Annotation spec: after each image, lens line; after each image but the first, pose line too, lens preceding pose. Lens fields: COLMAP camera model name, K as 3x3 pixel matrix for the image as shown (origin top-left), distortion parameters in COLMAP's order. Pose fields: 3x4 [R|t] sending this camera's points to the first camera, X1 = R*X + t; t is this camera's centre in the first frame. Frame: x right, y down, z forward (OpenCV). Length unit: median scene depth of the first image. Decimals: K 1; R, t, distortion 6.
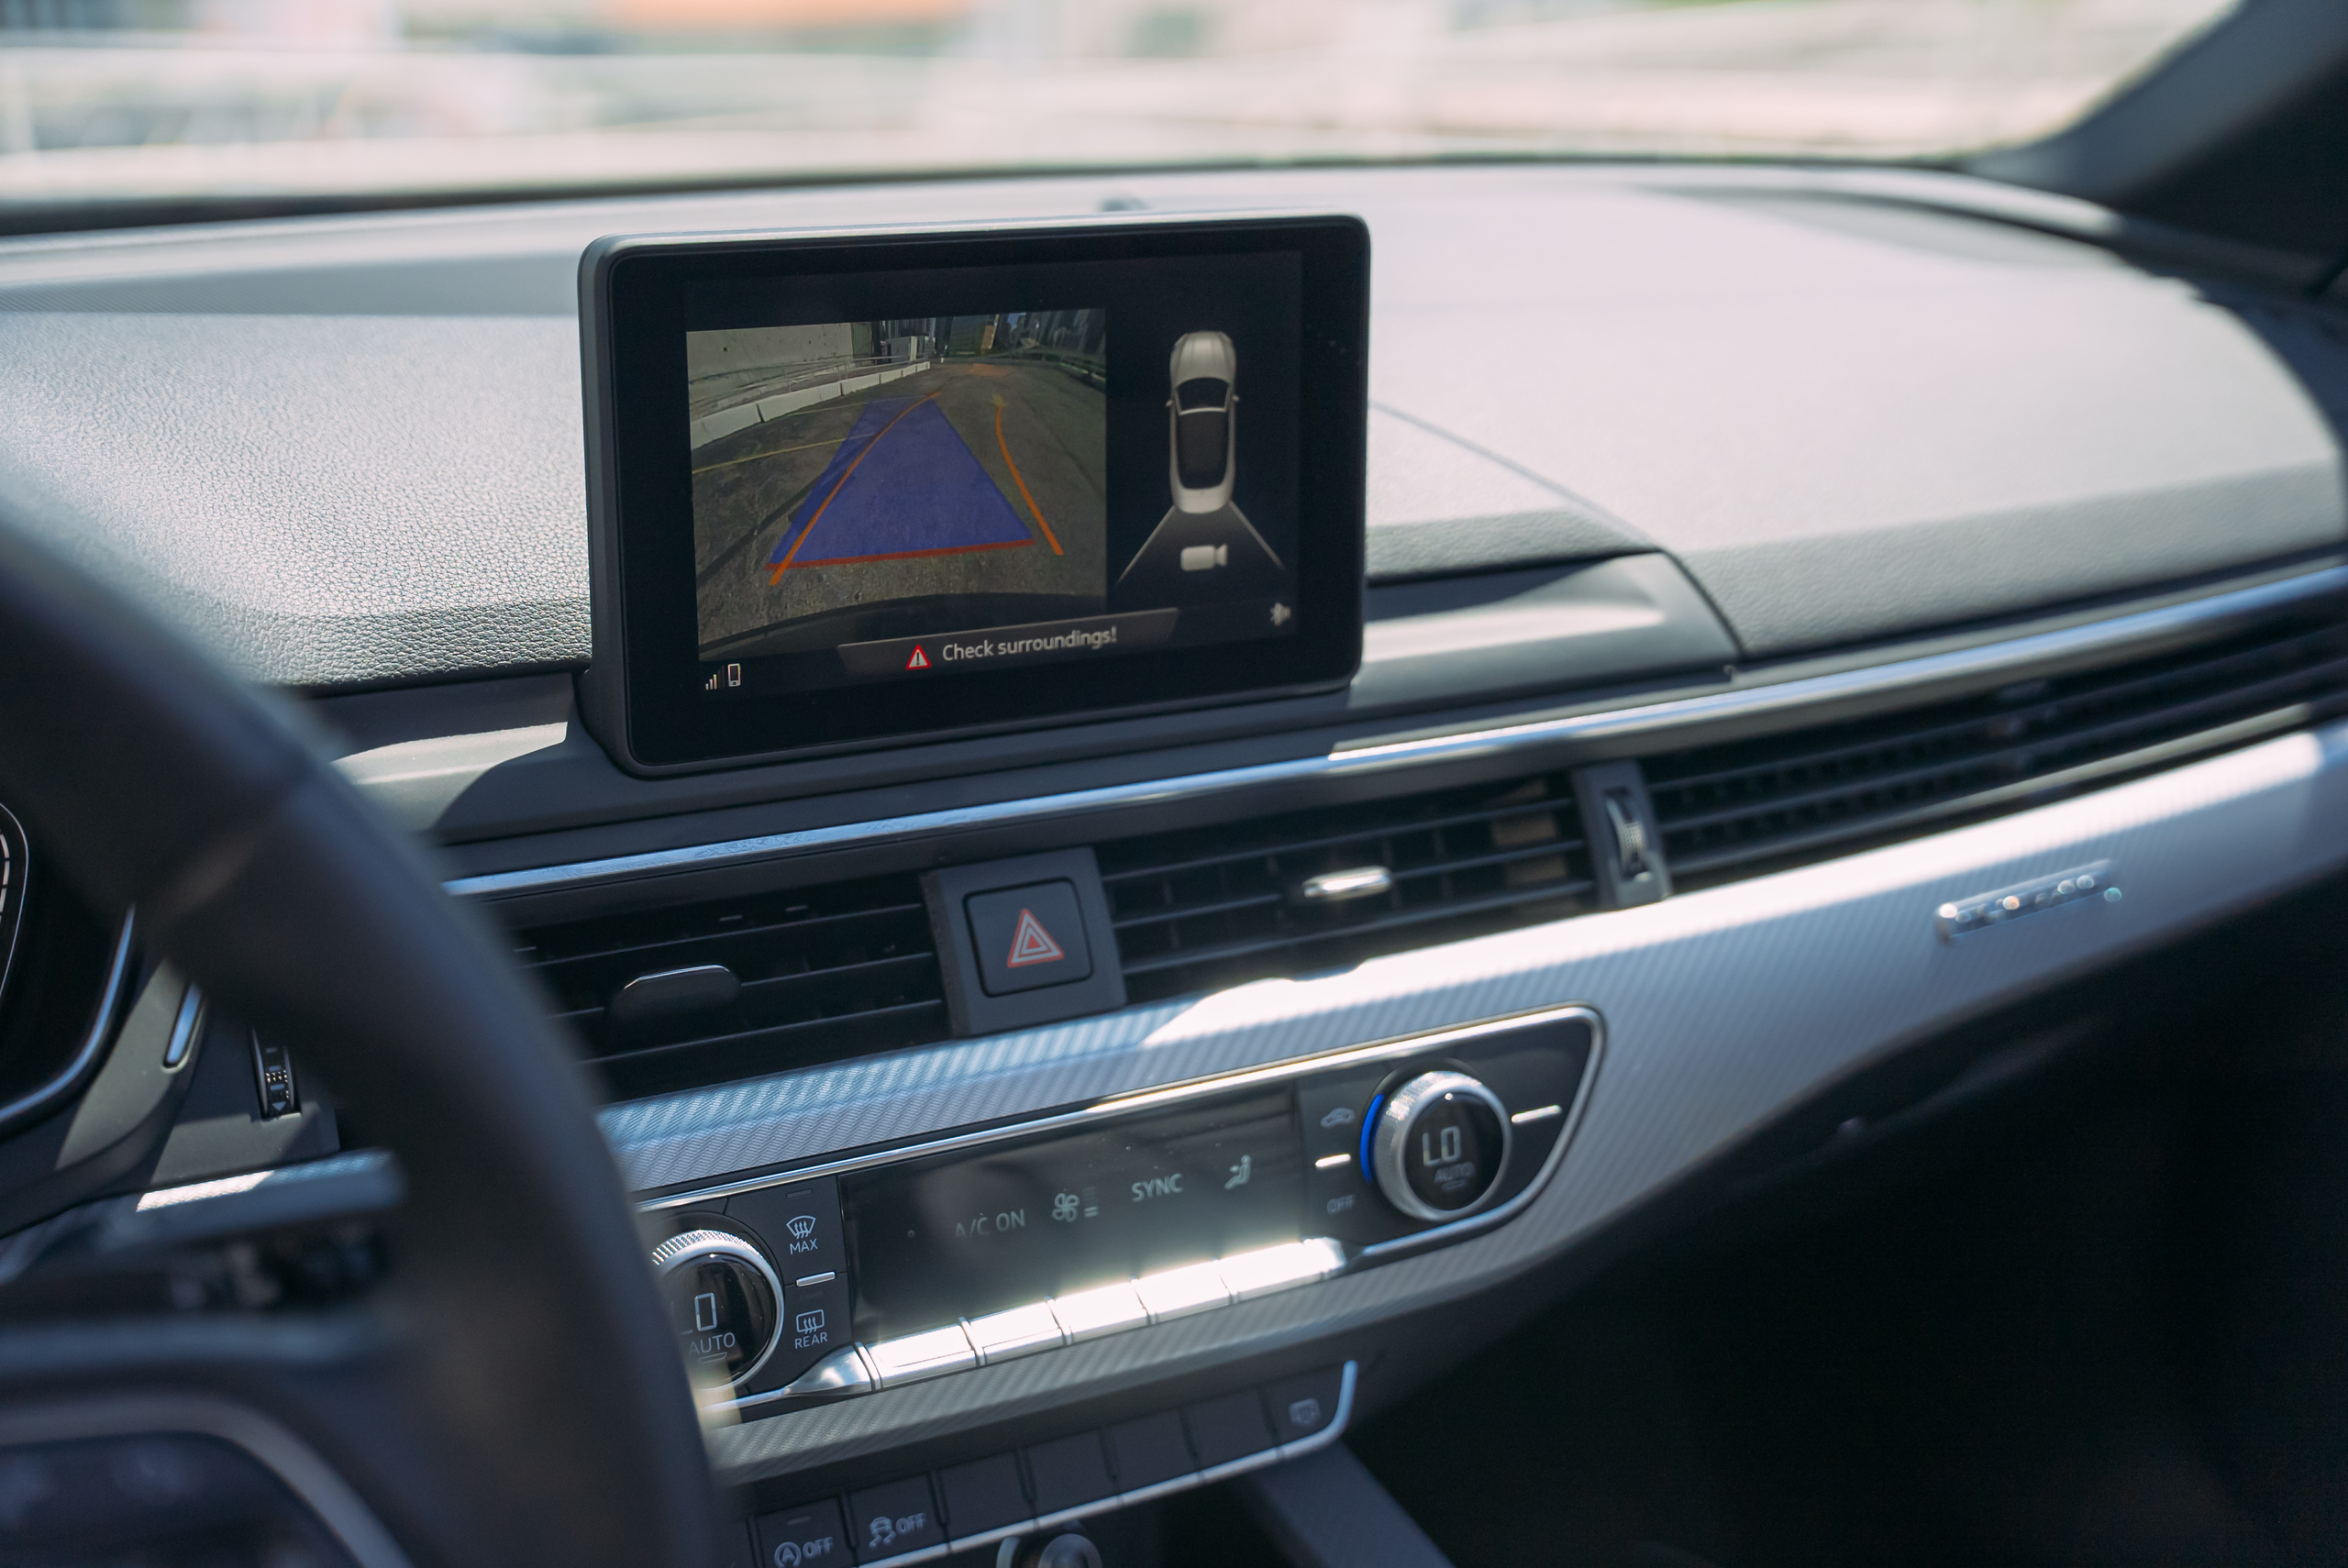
lens RADIAL K [[3198.0, 0, 1174.0], [0, 3198.0, 784.0], [0, 0, 1]] dist [0.002428, 0.029805]
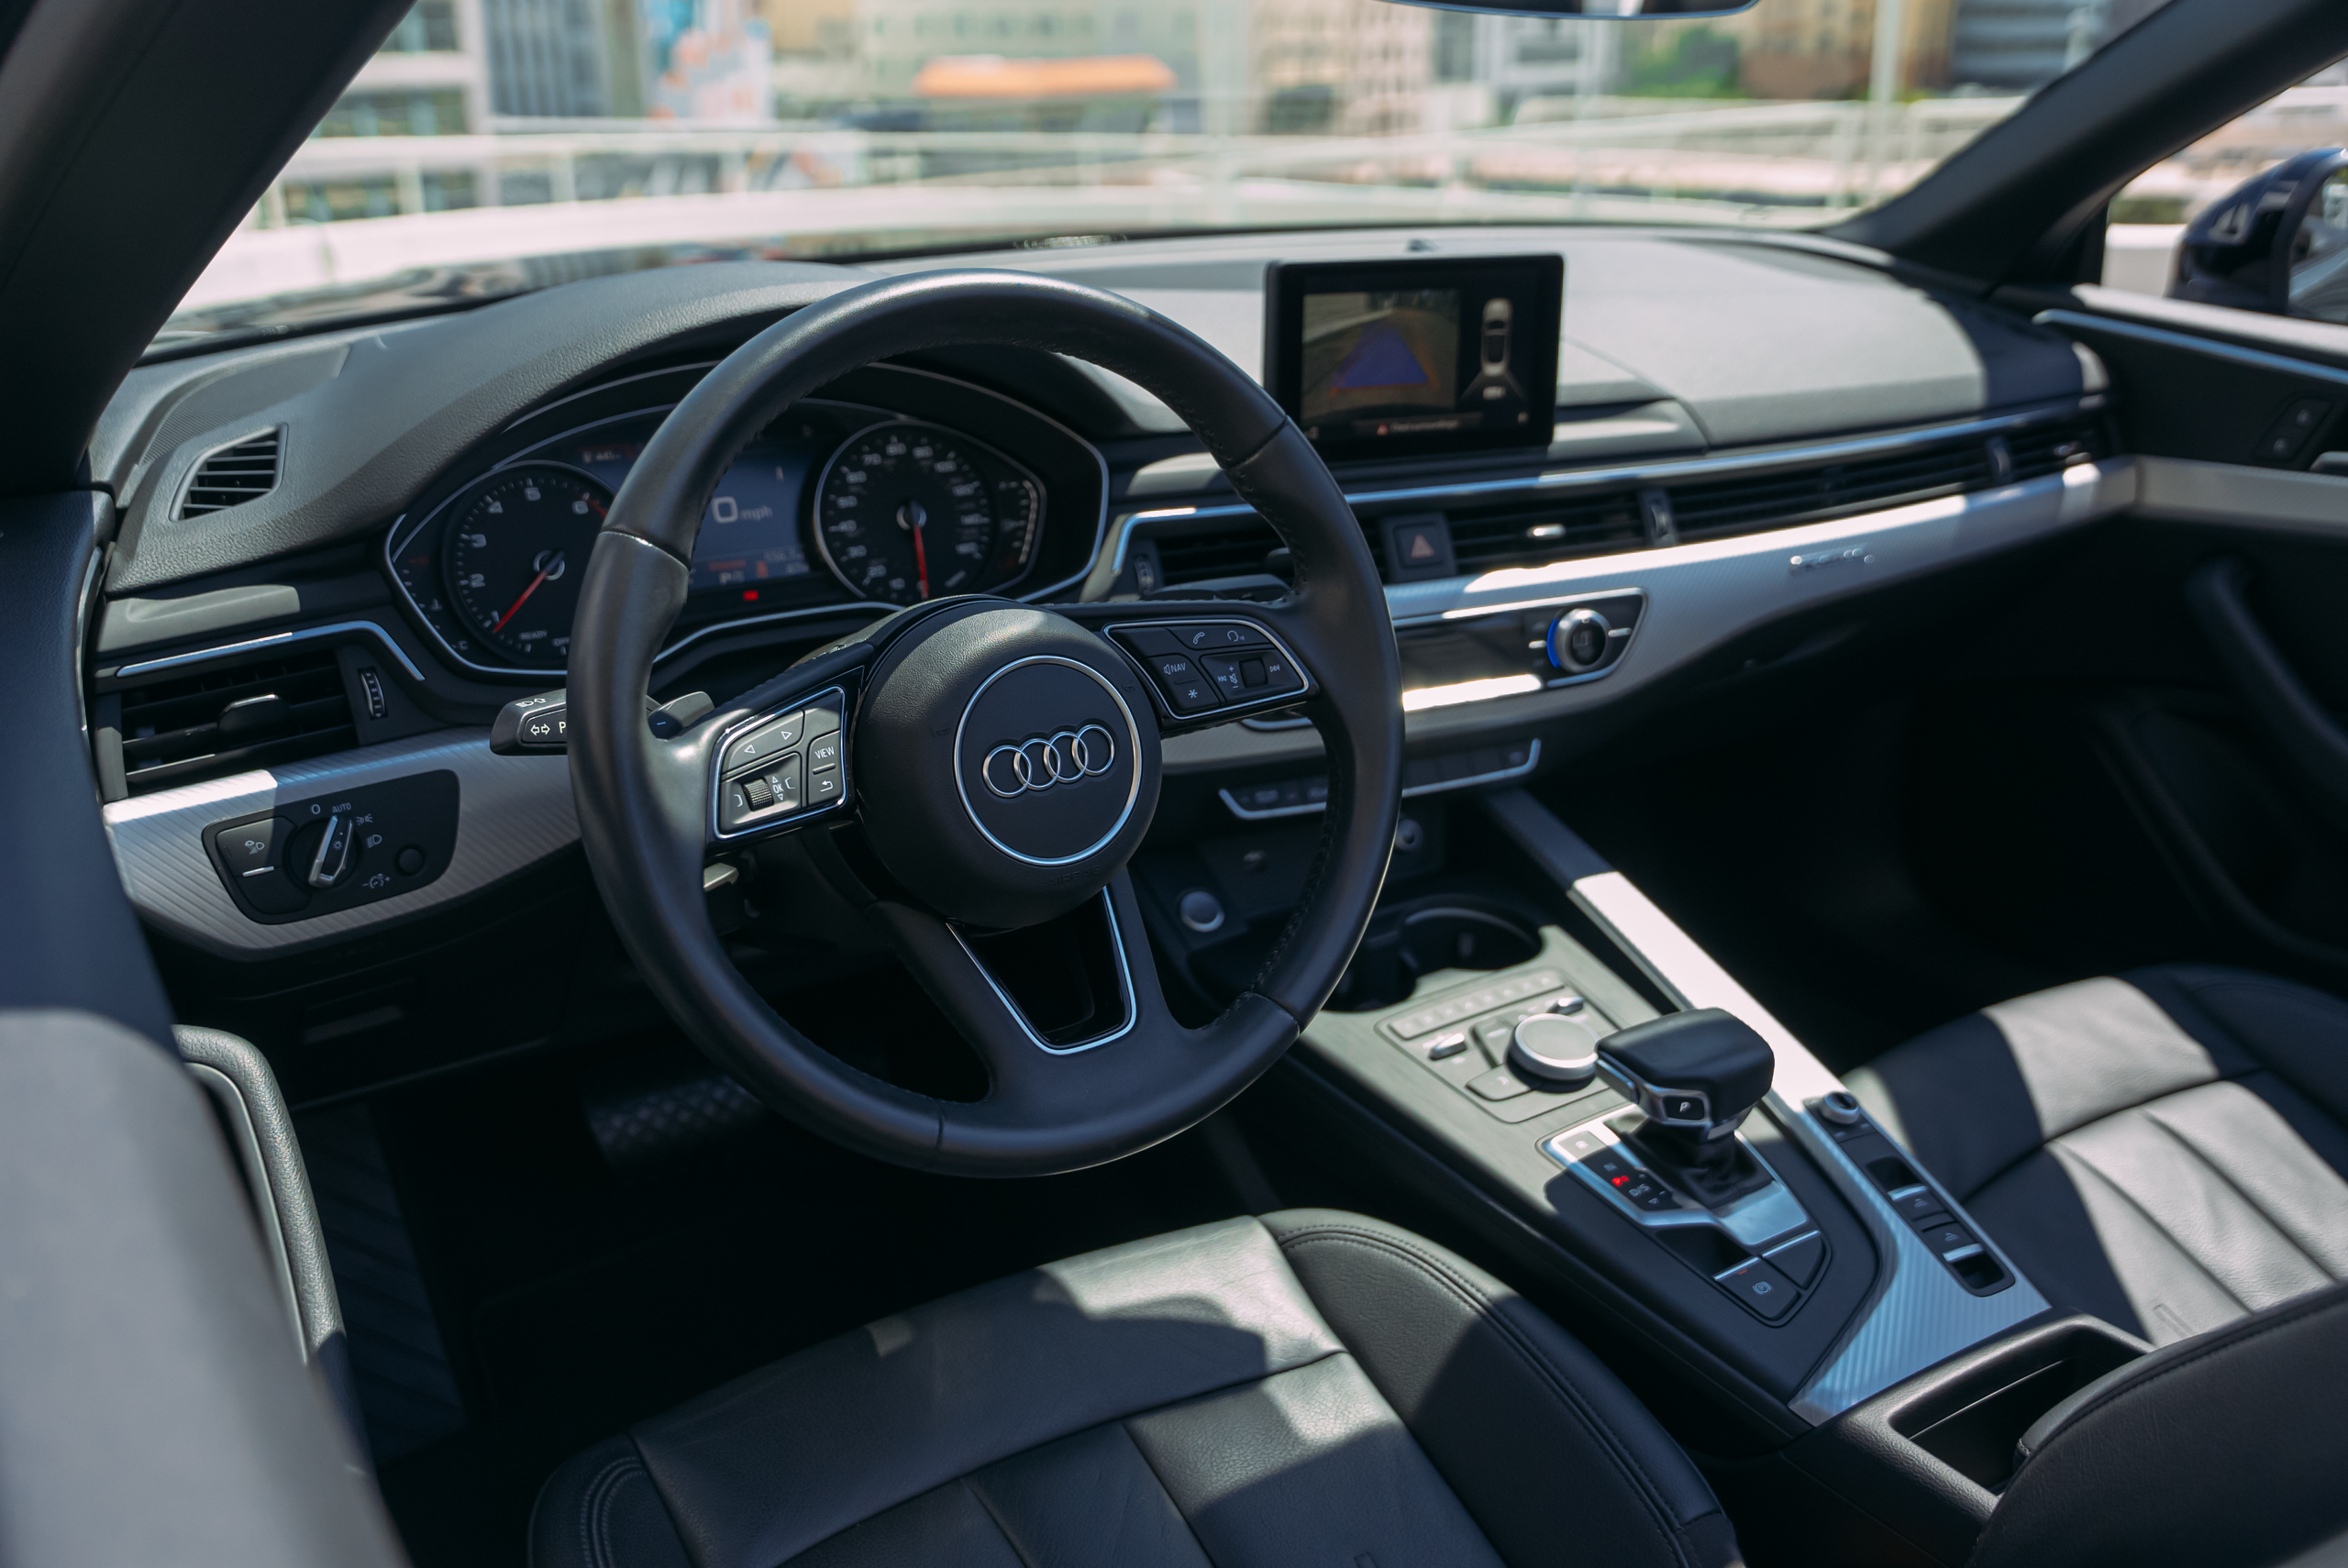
lens RADIAL K [[2132.2, 0, 1174.0], [0, 2132.2, 784.0], [0, 0, 1]] dist [-0.108294, 0.206977]
pose [[0.998378, 0.024369, -0.051463, -0.139295], [-0.020456, 0.996955, 0.075247, 0.106638], [0.053140, -0.074072, 0.995836, -0.628570]]
